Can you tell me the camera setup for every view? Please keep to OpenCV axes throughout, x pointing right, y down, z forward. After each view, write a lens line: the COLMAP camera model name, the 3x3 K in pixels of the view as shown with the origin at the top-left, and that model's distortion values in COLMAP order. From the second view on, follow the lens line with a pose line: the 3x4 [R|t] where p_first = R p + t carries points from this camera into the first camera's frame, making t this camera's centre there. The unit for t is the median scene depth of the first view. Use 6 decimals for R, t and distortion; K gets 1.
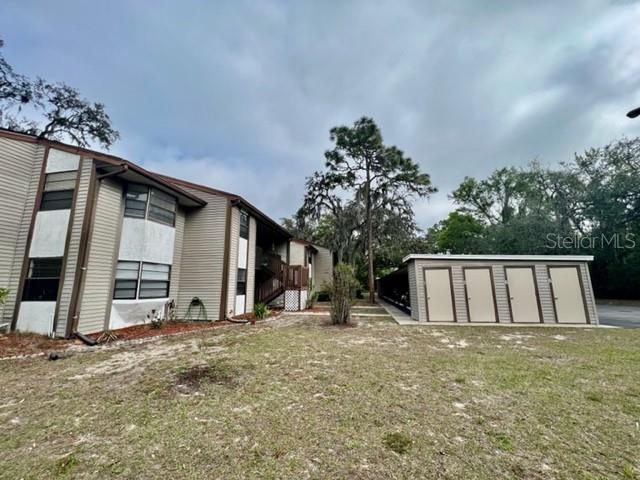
lens RADIAL K [[256.3, 0, 318.7], [0, 256.3, 241.8], [0, 0, 1]] dist [-0.004539, 0.000812]
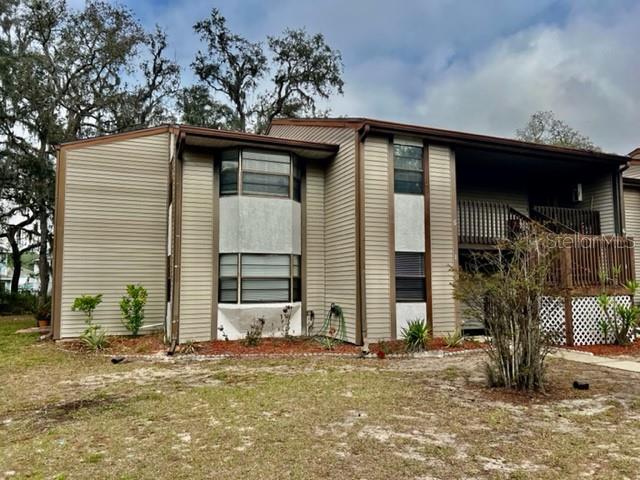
lens RADIAL K [[474.1, 0, 313.6], [0, 474.1, 243.4], [0, 0, 1]] dist [0.038862, -0.028140]
pose [[0.537953, -0.069265, -0.840124, 0.476621], [0.146751, 0.989095, 0.012421, 0.053115], [0.830103, -0.129971, 0.542252, 0.366193]]
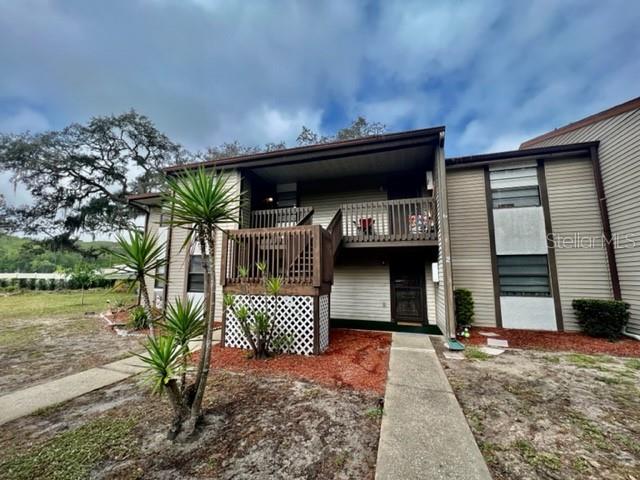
lens RADIAL K [[256.3, 0, 321.2], [0, 256.3, 239.3], [0, 0, 1]] dist [-0.004539, 0.000812]
pose [[-0.127994, -0.137434, -0.982207, 0.414996], [0.164390, 0.973713, -0.157667, 0.266611], [0.978056, -0.181645, -0.102036, 1.641325]]
